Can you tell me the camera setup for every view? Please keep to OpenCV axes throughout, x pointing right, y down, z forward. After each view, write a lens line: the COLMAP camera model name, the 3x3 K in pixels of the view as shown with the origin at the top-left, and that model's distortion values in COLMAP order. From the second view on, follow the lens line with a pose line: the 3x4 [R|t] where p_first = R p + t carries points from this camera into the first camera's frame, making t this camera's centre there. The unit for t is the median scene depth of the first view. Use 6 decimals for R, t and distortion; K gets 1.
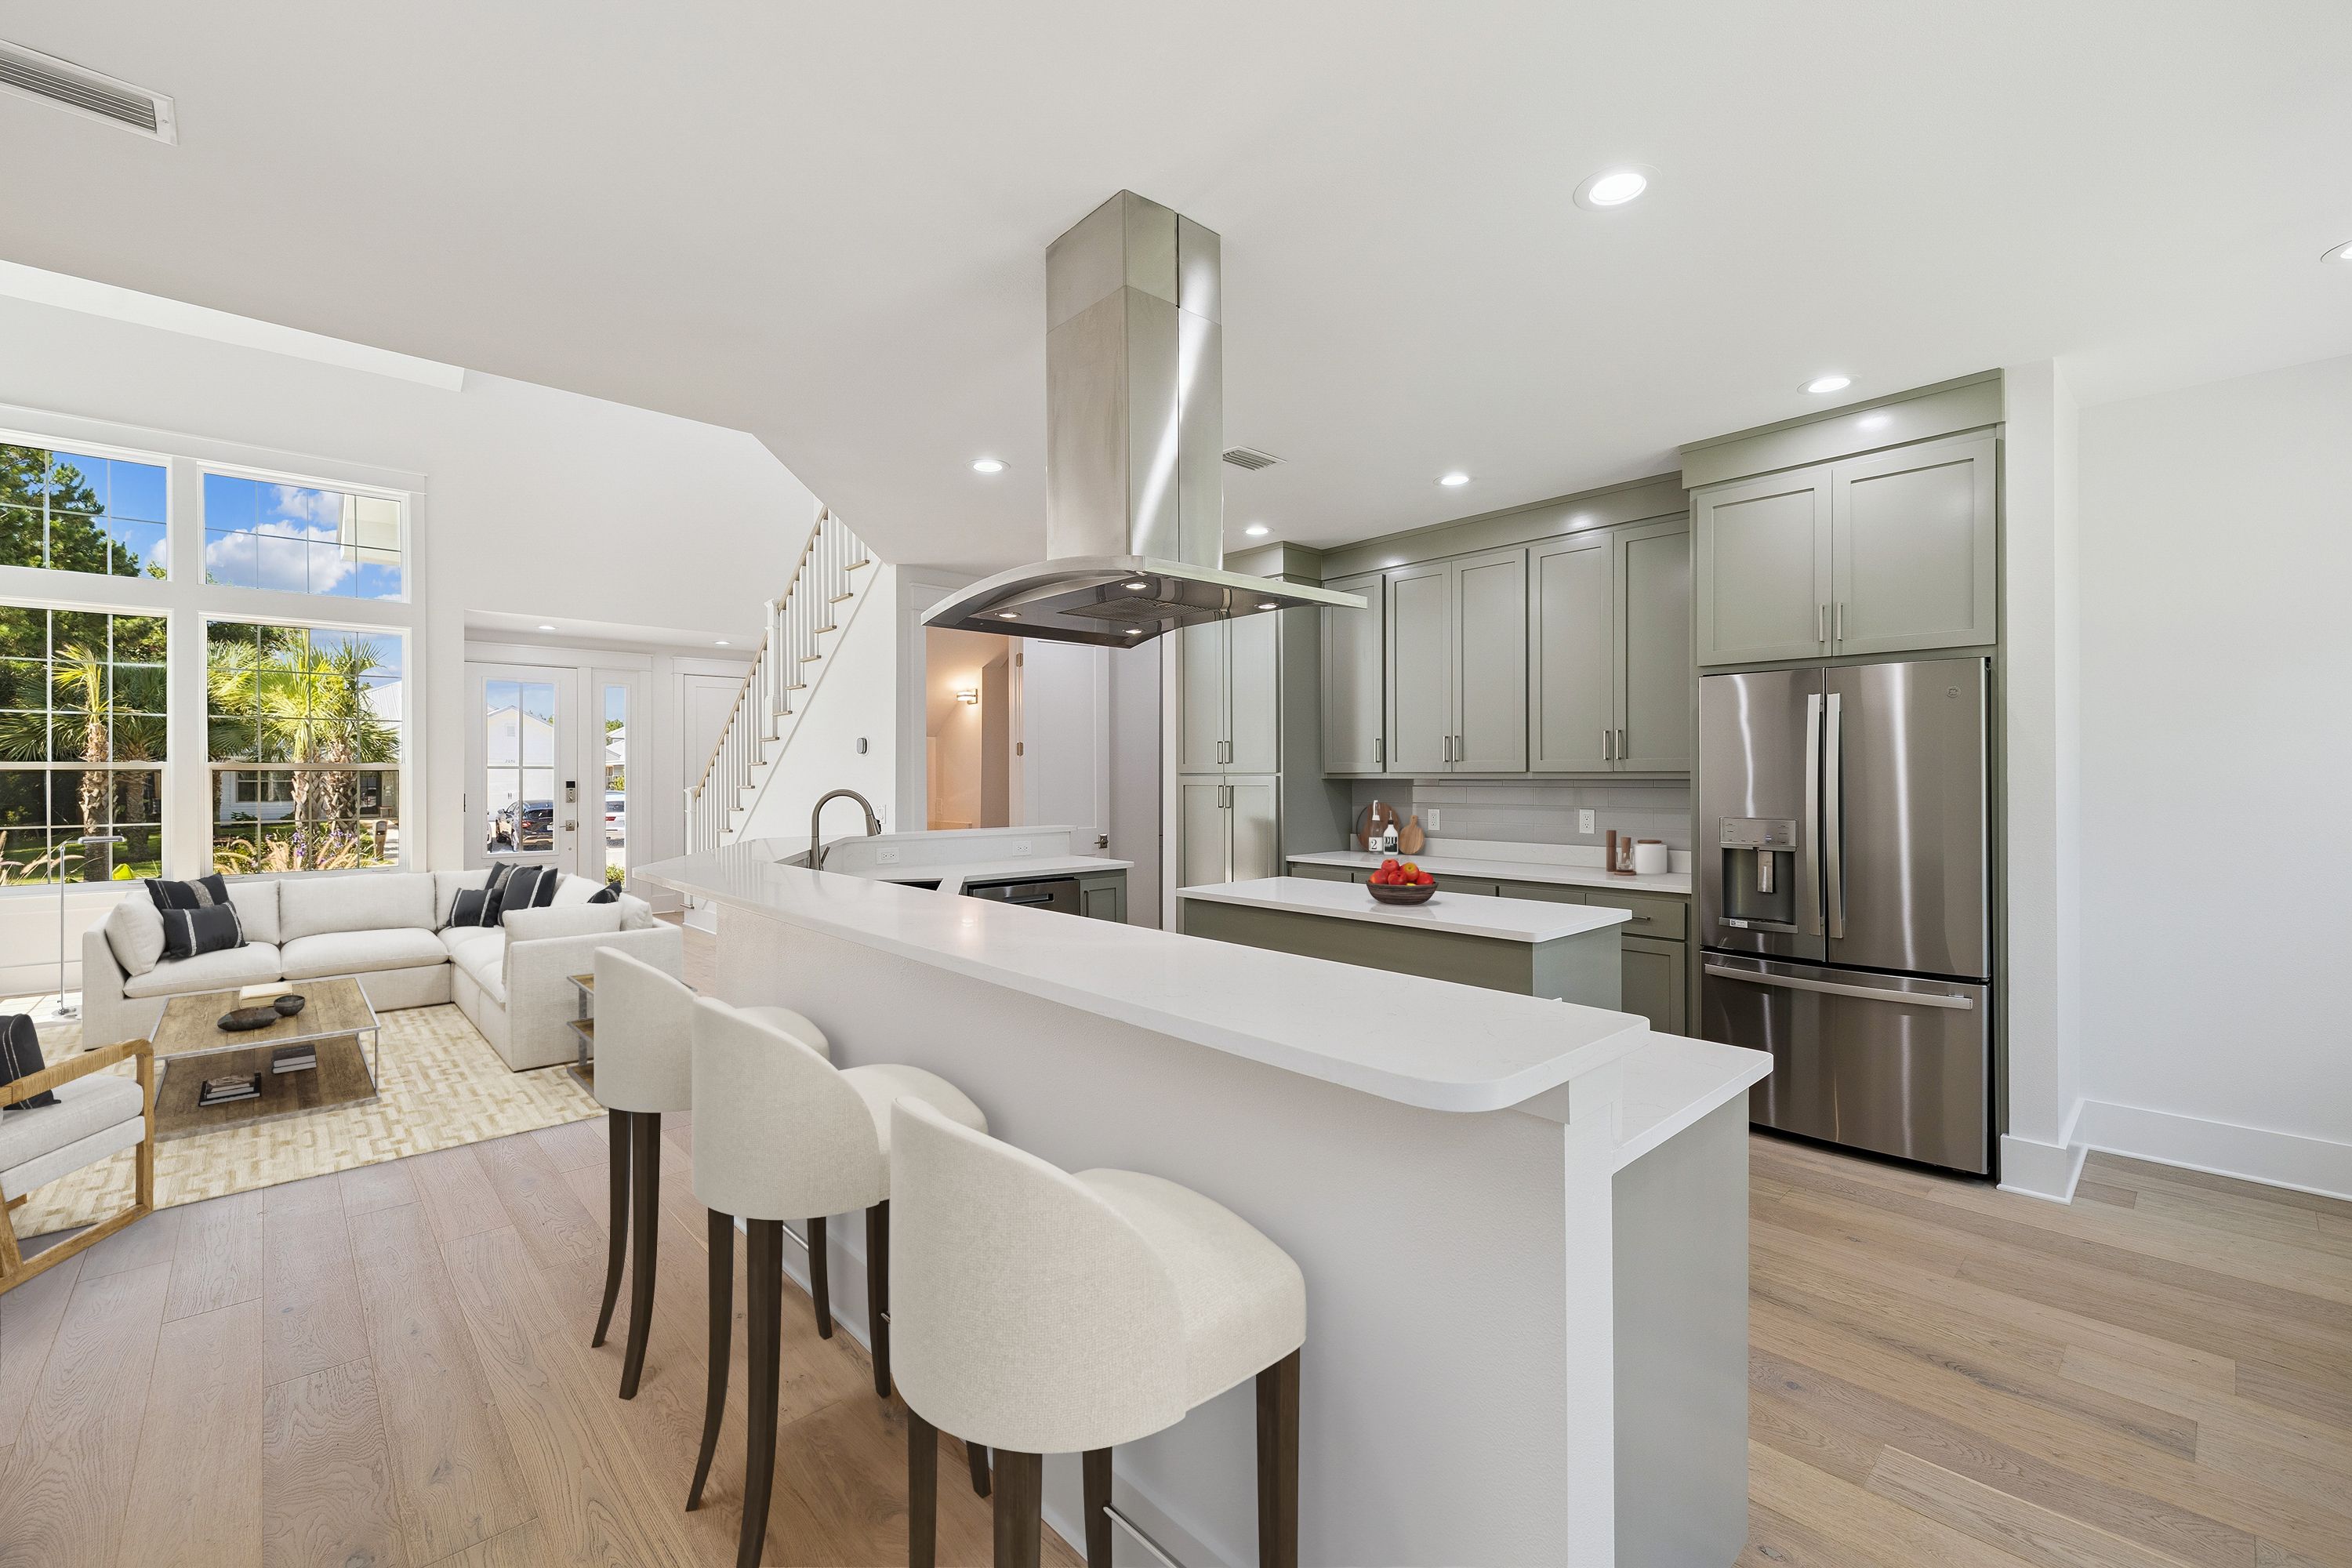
lens RADIAL K [[984.6, 0, 1194.7], [0, 984.6, 776.0], [0, 0, 1]] dist [-0.002709, 0.000675]
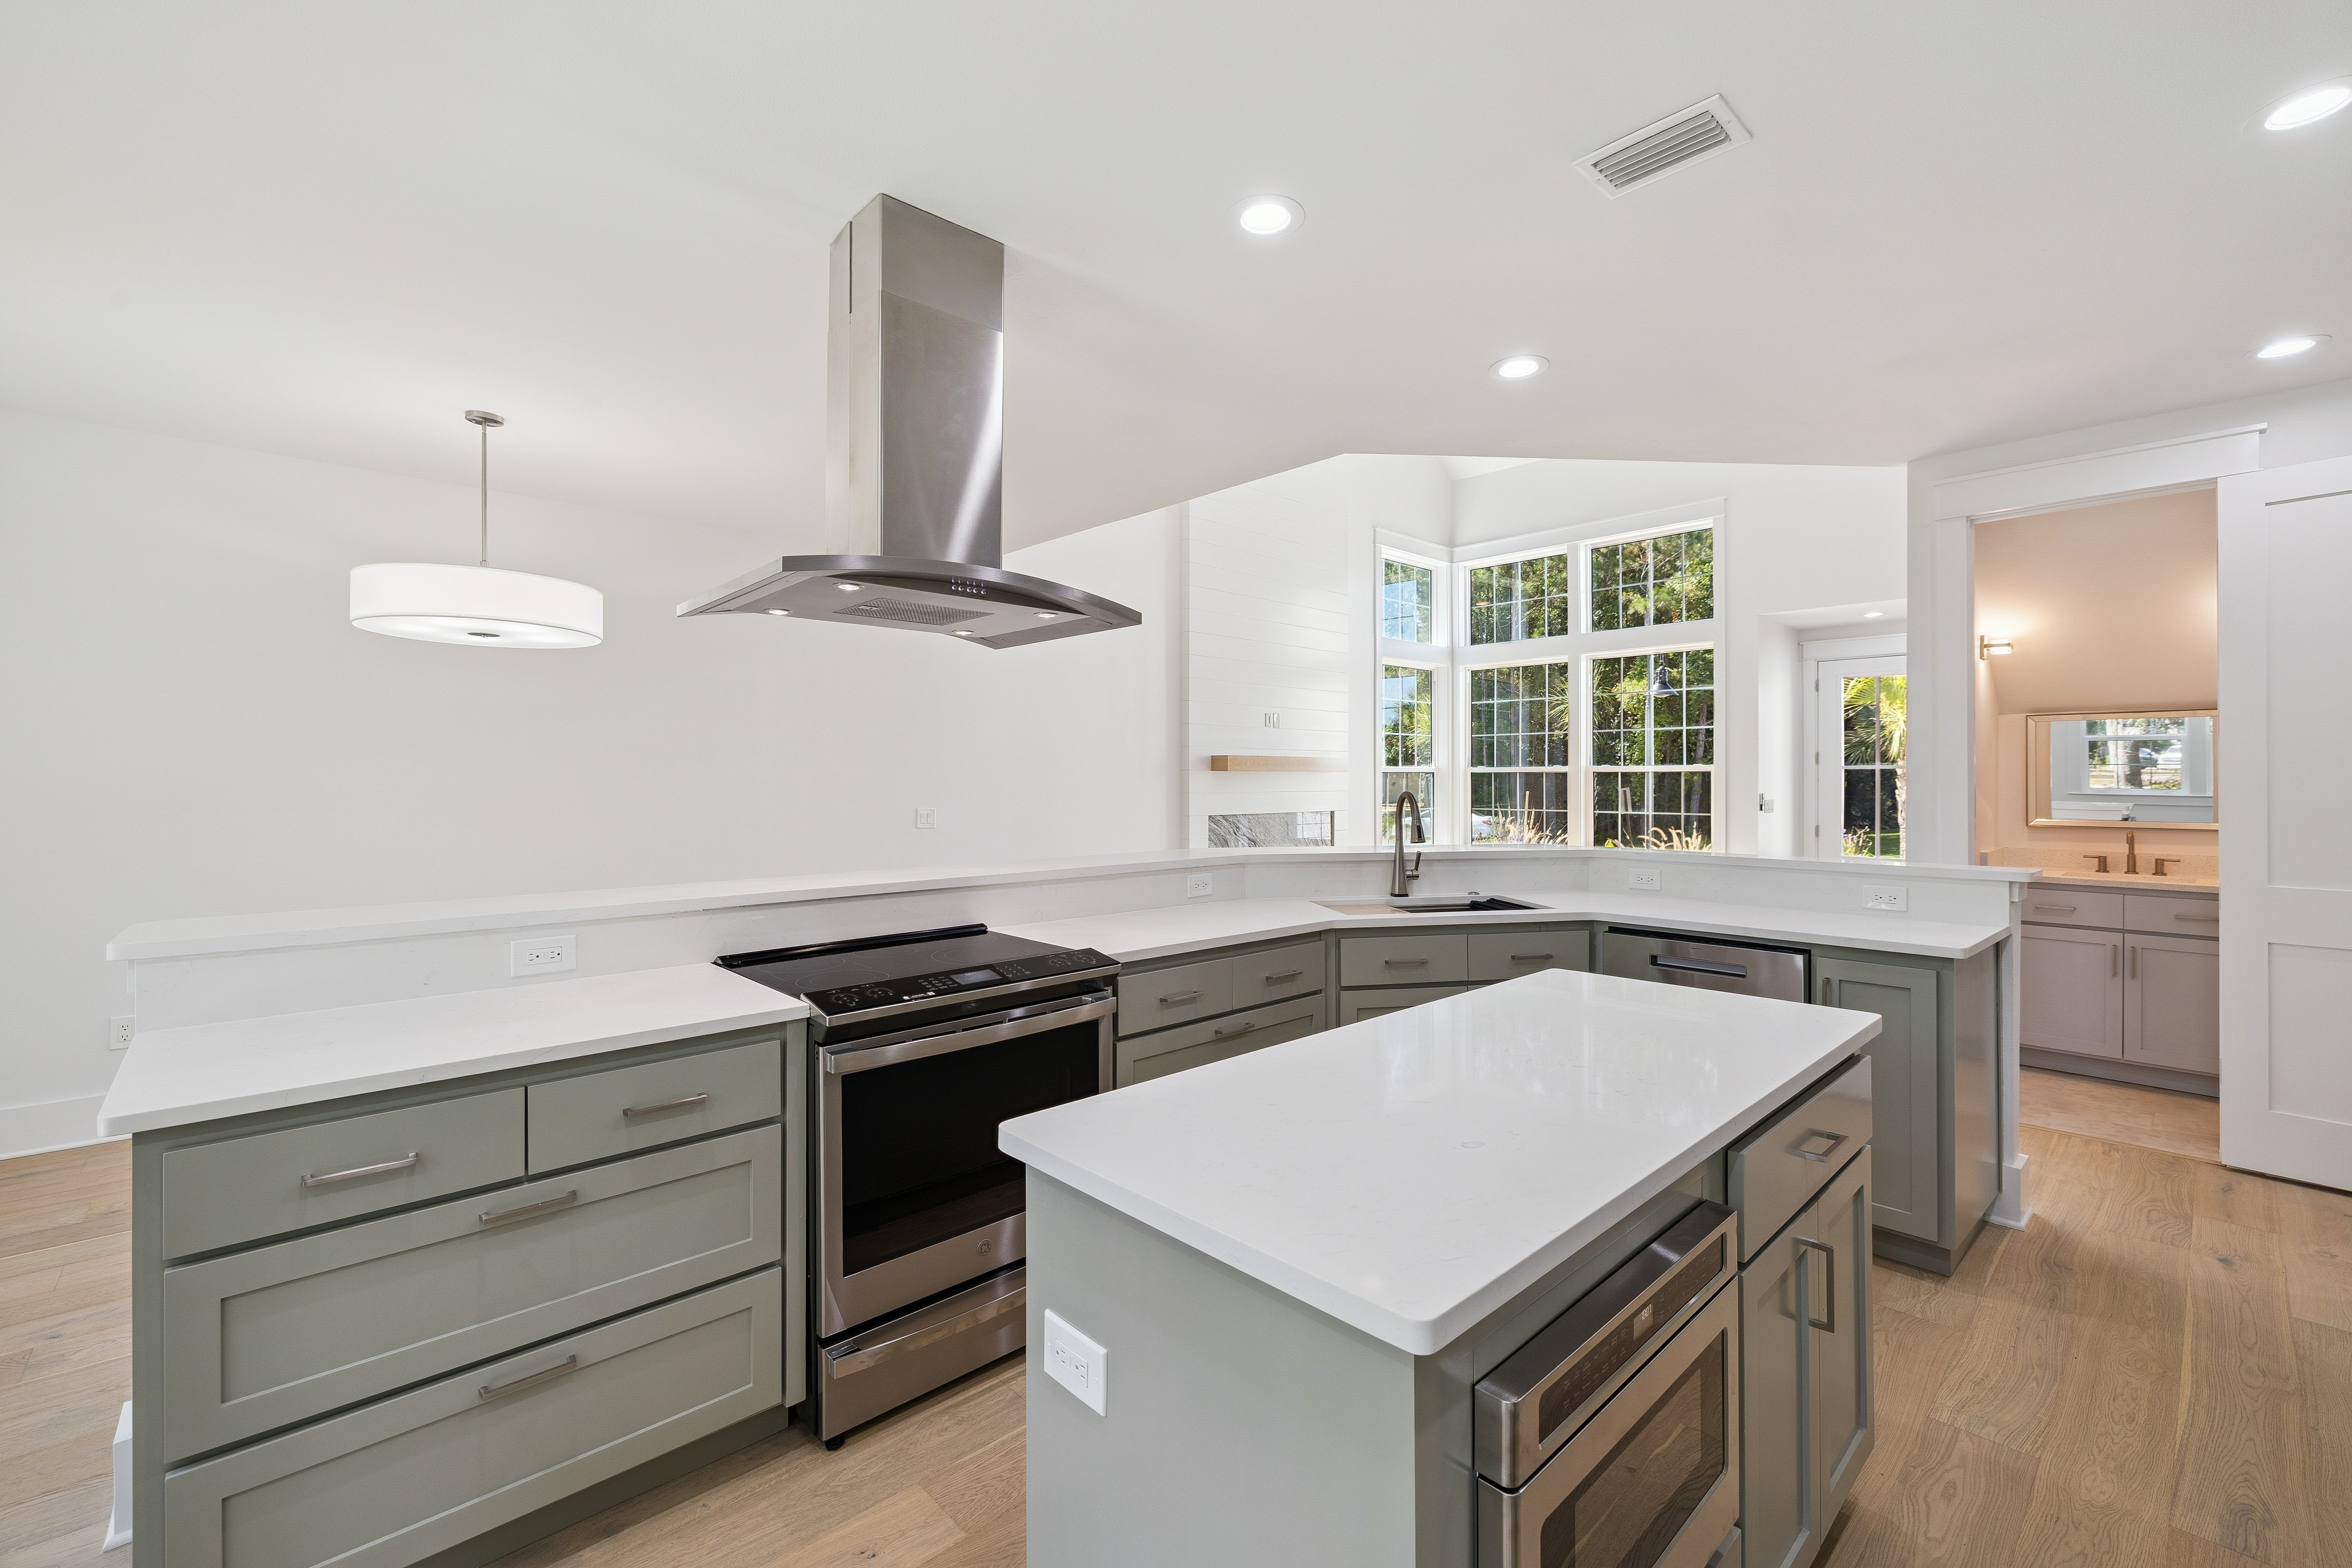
lens RADIAL K [[984.6, 0, 1182.2], [0, 984.6, 773.7], [0, 0, 1]] dist [-0.002709, 0.000675]
pose [[-0.007539, -0.001421, -0.999971, 0.393017], [0.000225, 0.999999, -0.001422, -0.000976], [0.999972, -0.000236, -0.007539, 0.535730]]
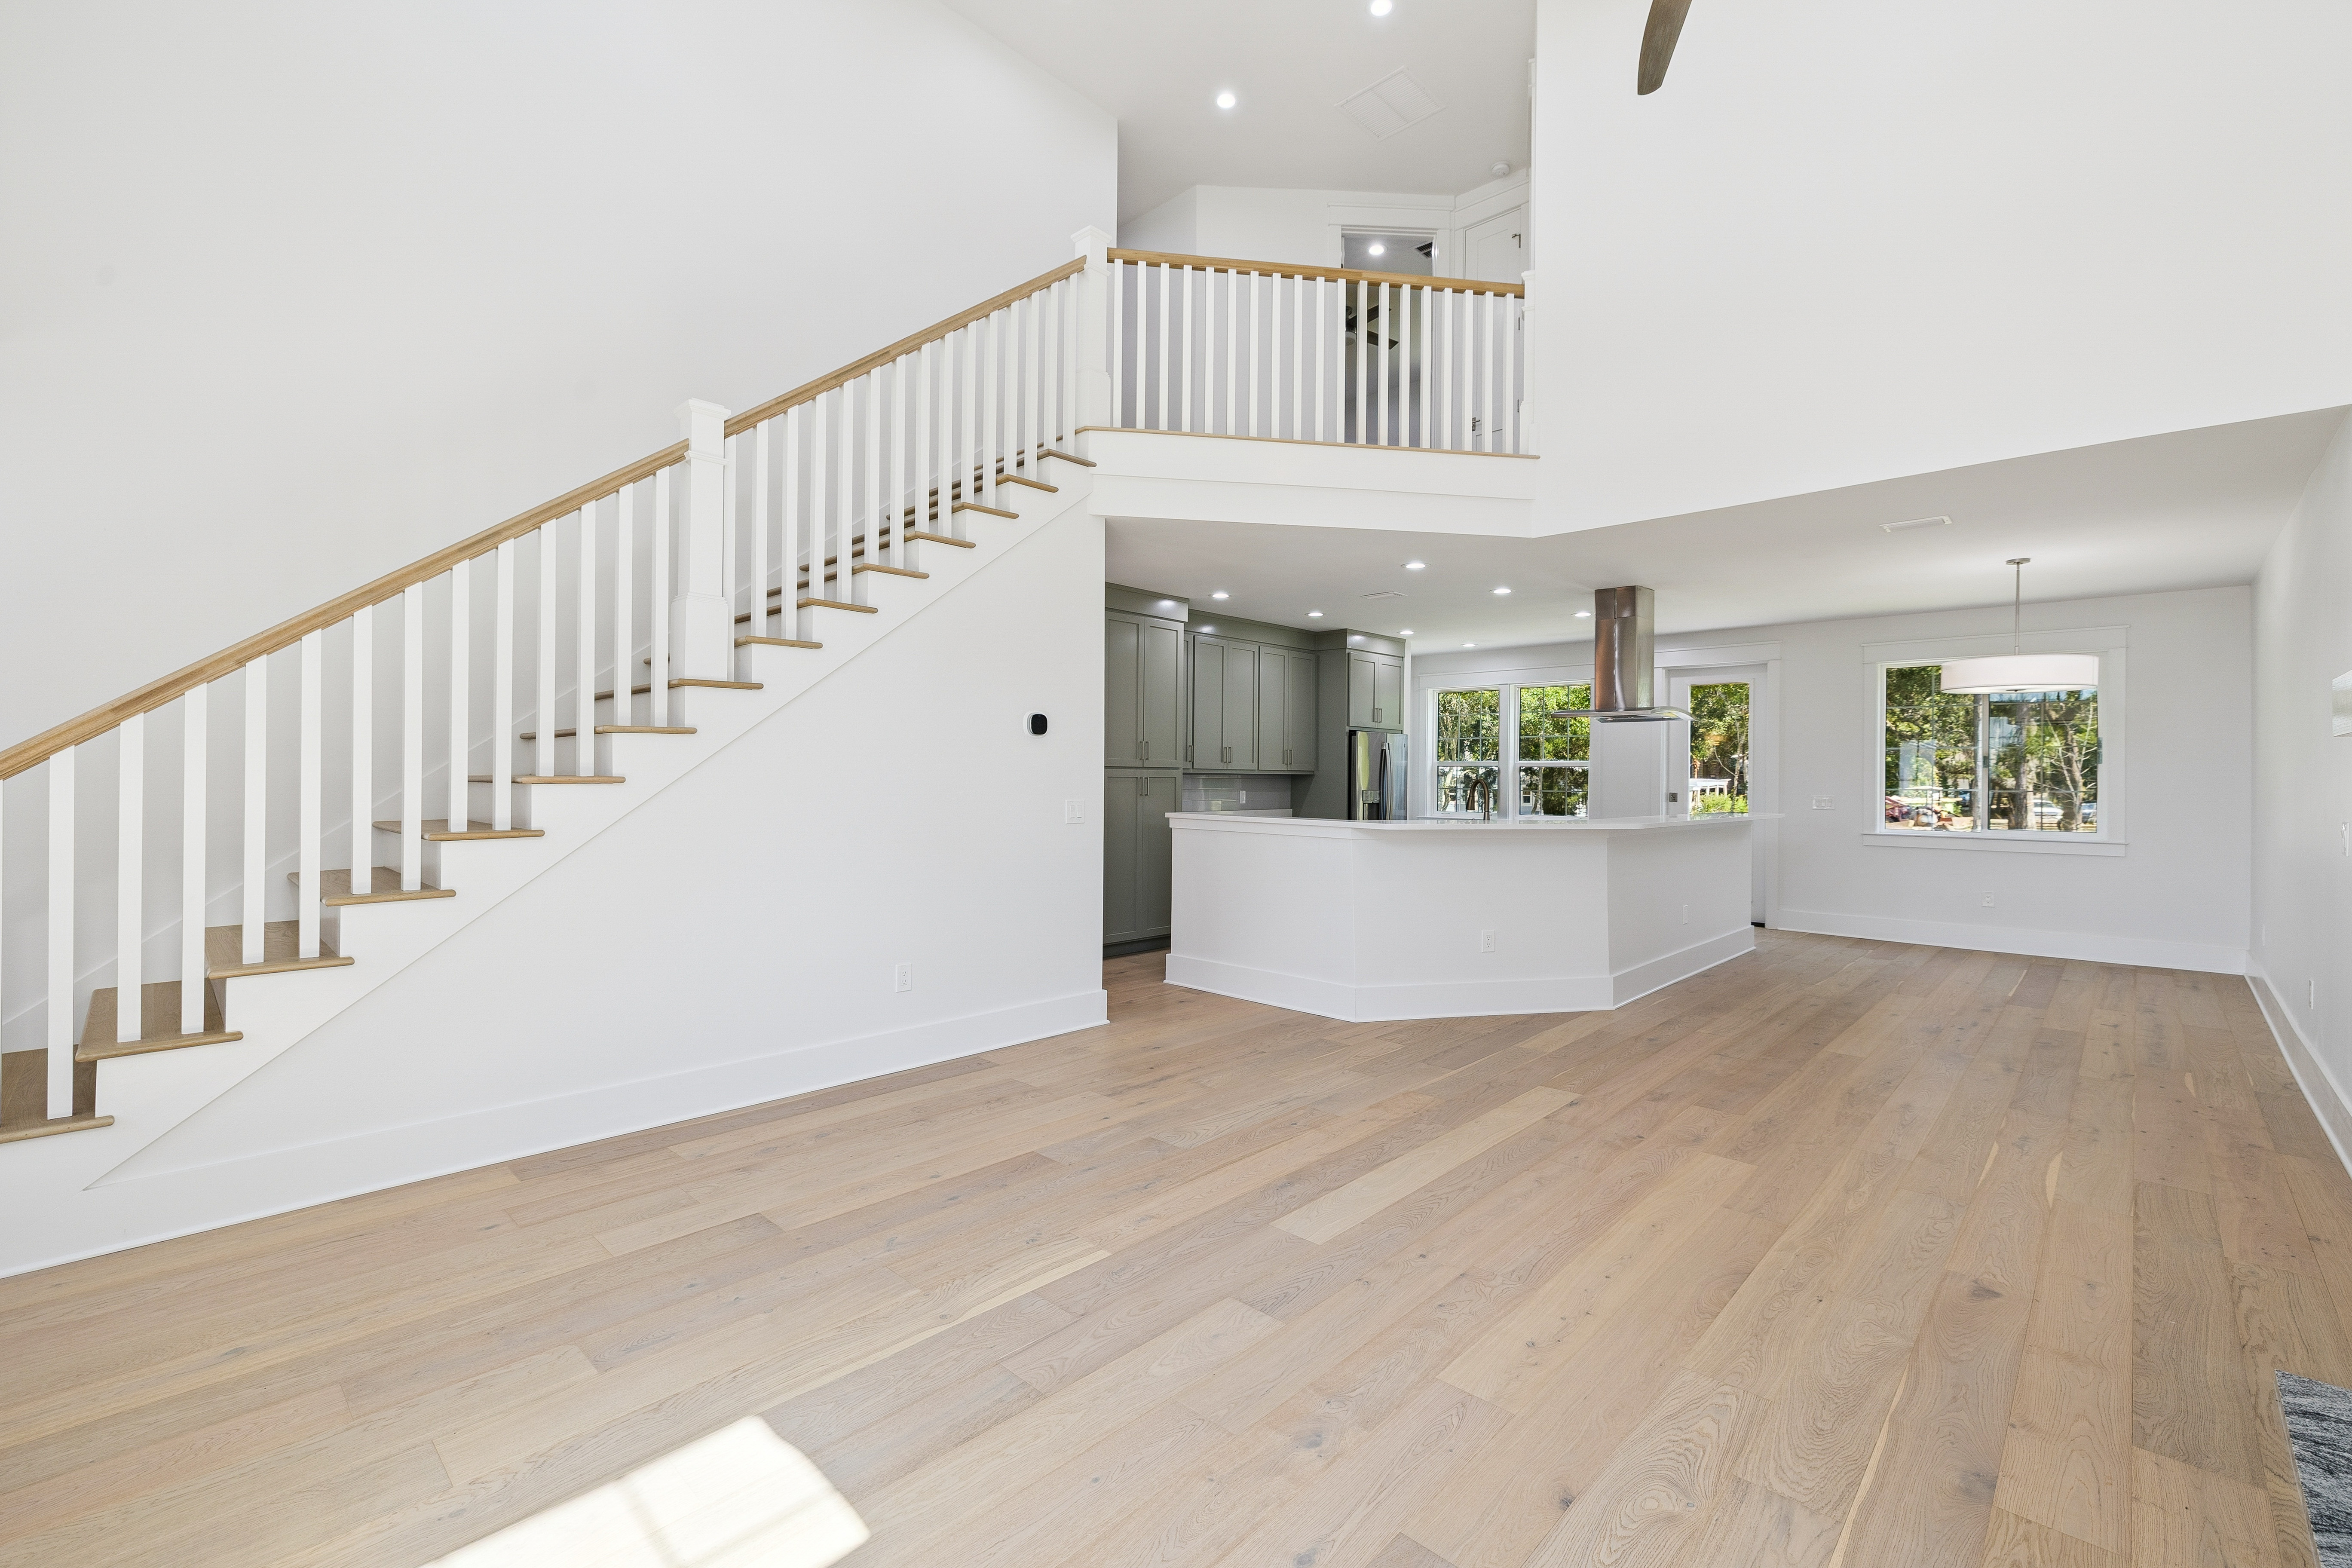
lens RADIAL K [[984.6, 0, 1193.8], [0, 984.6, 782.4], [0, 0, 1]] dist [-0.002709, 0.000675]
pose [[-0.053332, -0.003060, 0.998572, -1.224903], [-0.007606, 0.999968, 0.002659, 0.012168], [-0.998548, -0.007454, -0.053353, 1.018559]]
